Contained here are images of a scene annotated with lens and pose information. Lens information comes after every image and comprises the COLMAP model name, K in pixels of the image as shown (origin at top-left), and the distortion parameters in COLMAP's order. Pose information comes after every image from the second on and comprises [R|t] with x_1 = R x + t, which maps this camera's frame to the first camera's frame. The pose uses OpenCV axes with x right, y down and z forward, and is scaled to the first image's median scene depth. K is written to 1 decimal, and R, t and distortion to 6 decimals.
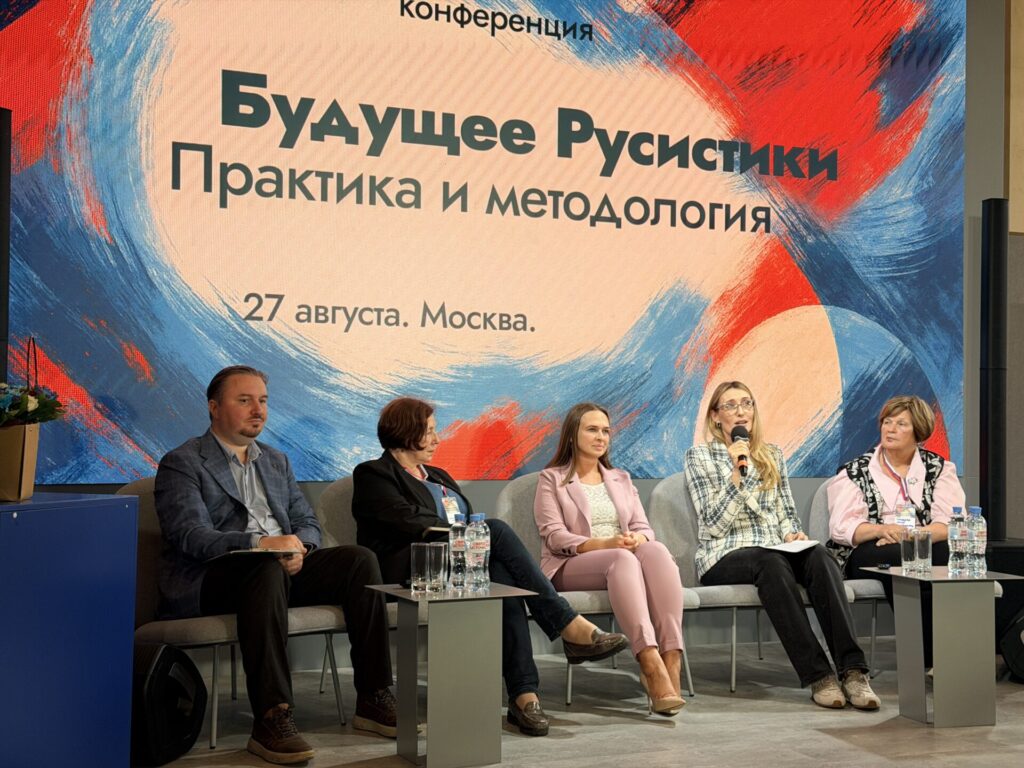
lens RADIAL K [[1431.1, 0, 512.1], [0, 1431.1, 384.5], [0, 0, 1]] dist [-0.006783, 0.000000]
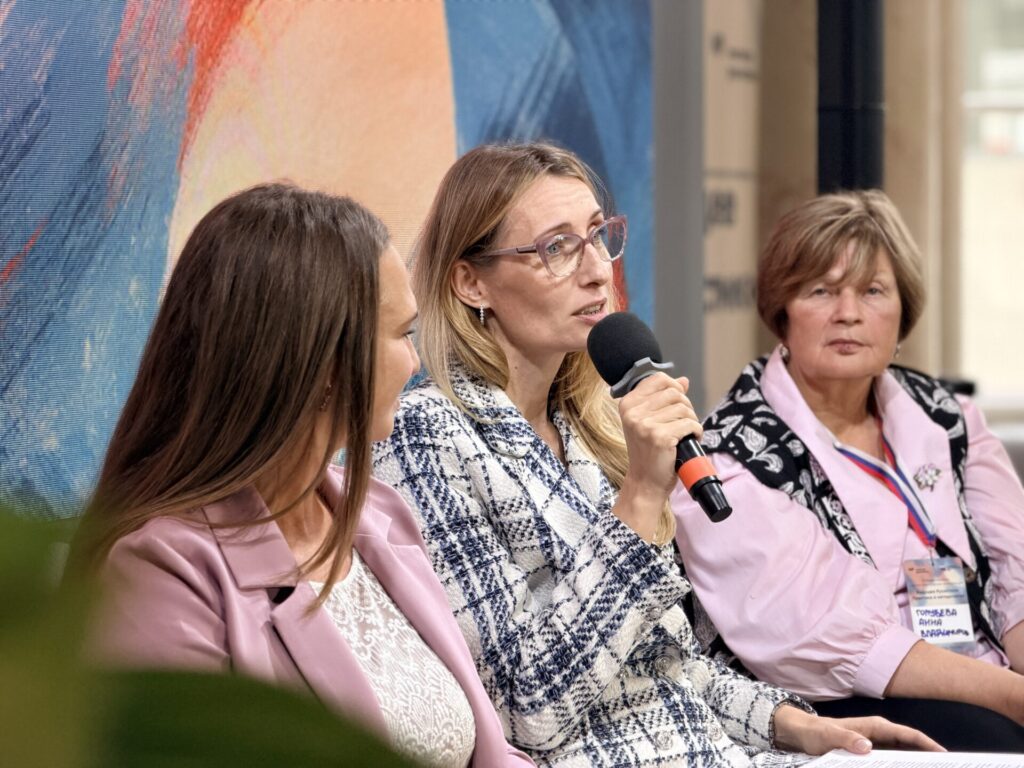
lens RADIAL K [[3213.3, 0, 512.0], [0, 3213.3, 383.6], [0, 0, 1]] dist [0.051803, 0.000000]
pose [[0.684595, -0.042138, 0.727704, -0.264134], [-0.023175, 0.996565, 0.079509, -0.006500], [-0.728555, -0.071295, 0.681267, 0.547921]]
